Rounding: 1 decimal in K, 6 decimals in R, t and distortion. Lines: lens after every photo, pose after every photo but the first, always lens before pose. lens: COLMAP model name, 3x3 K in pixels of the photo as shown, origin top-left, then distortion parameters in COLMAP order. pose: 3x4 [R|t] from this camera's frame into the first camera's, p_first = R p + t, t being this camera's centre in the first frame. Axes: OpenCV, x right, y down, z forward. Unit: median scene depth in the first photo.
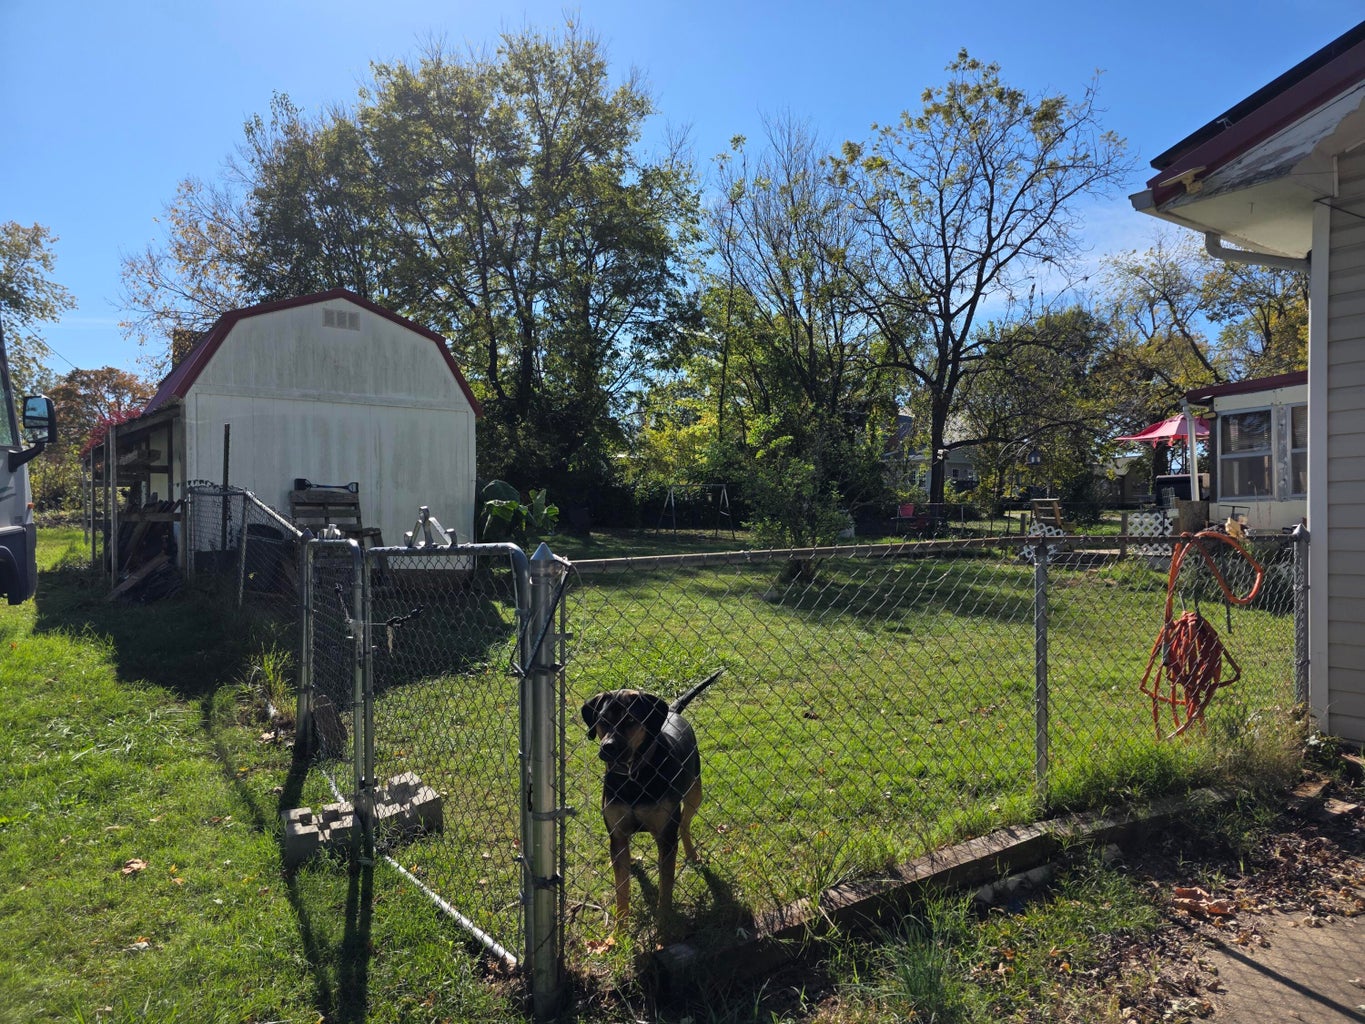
lens RADIAL K [[916.6, 0, 683.1], [0, 916.6, 529.0], [0, 0, 1]] dist [0.052041, -0.004579]
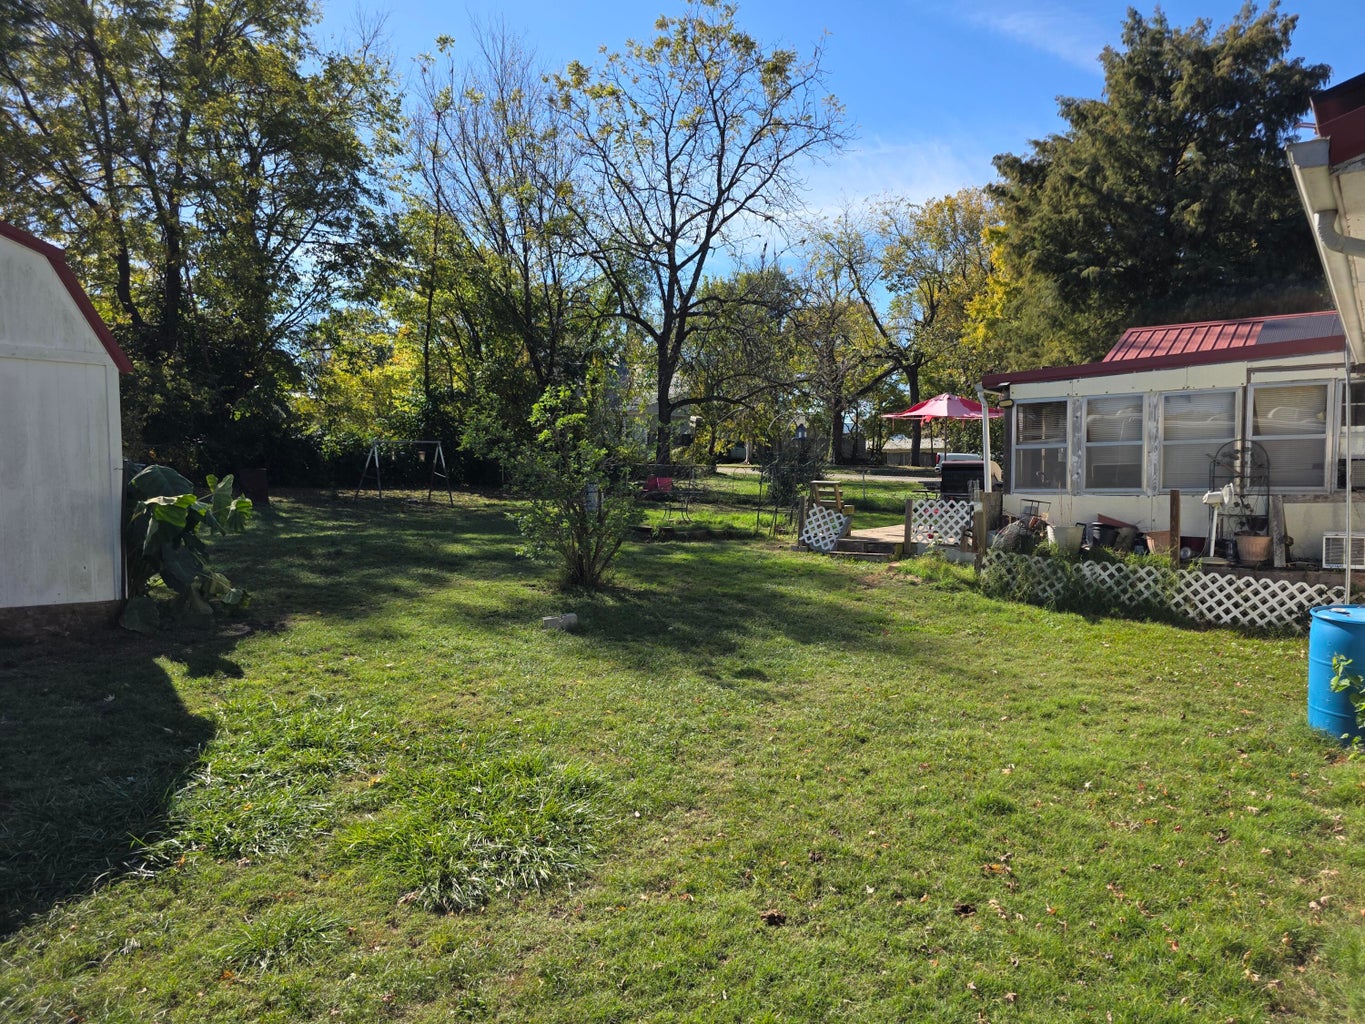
lens RADIAL K [[913.1, 0, 682.5], [0, 913.1, 512.0], [0, 0, 1]] dist [0.035702, -0.027613]
pose [[0.941173, -0.011936, 0.337716, -0.027251], [-0.004675, 0.998821, 0.048329, -0.022025], [-0.337894, -0.047065, 0.940007, 0.090598]]
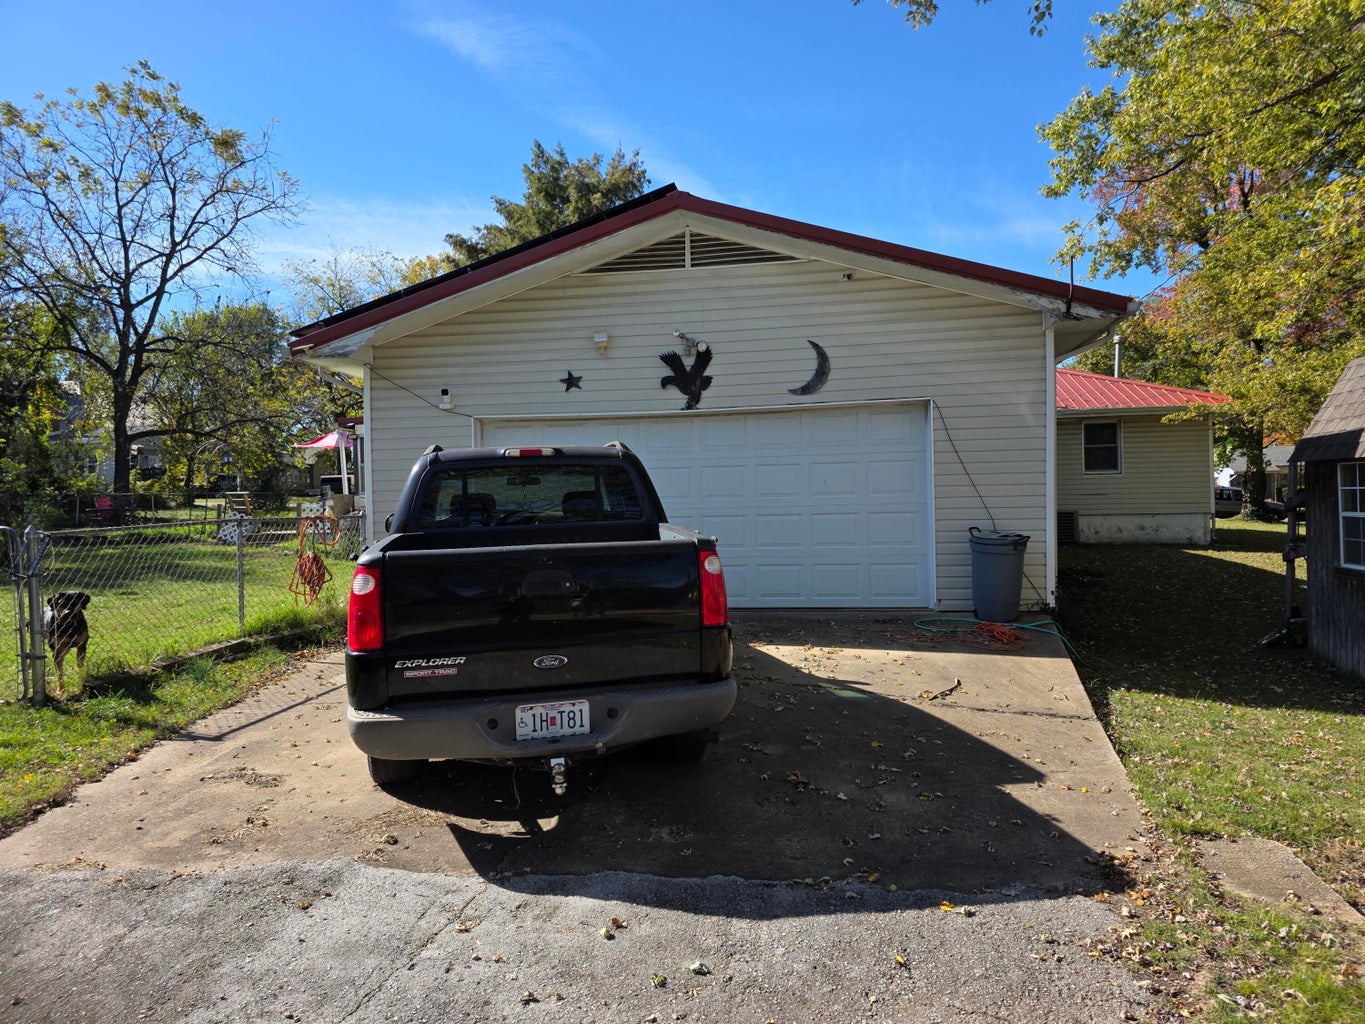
lens RADIAL K [[978.0, 0, 757.5], [0, 978.0, 507.0], [0, 0, 1]] dist [0.037220, -0.028348]
pose [[0.651451, -0.015689, 0.758528, -0.082620], [0.021795, 0.999761, 0.001960, 0.000387], [-0.758377, 0.015255, 0.651637, -0.205473]]
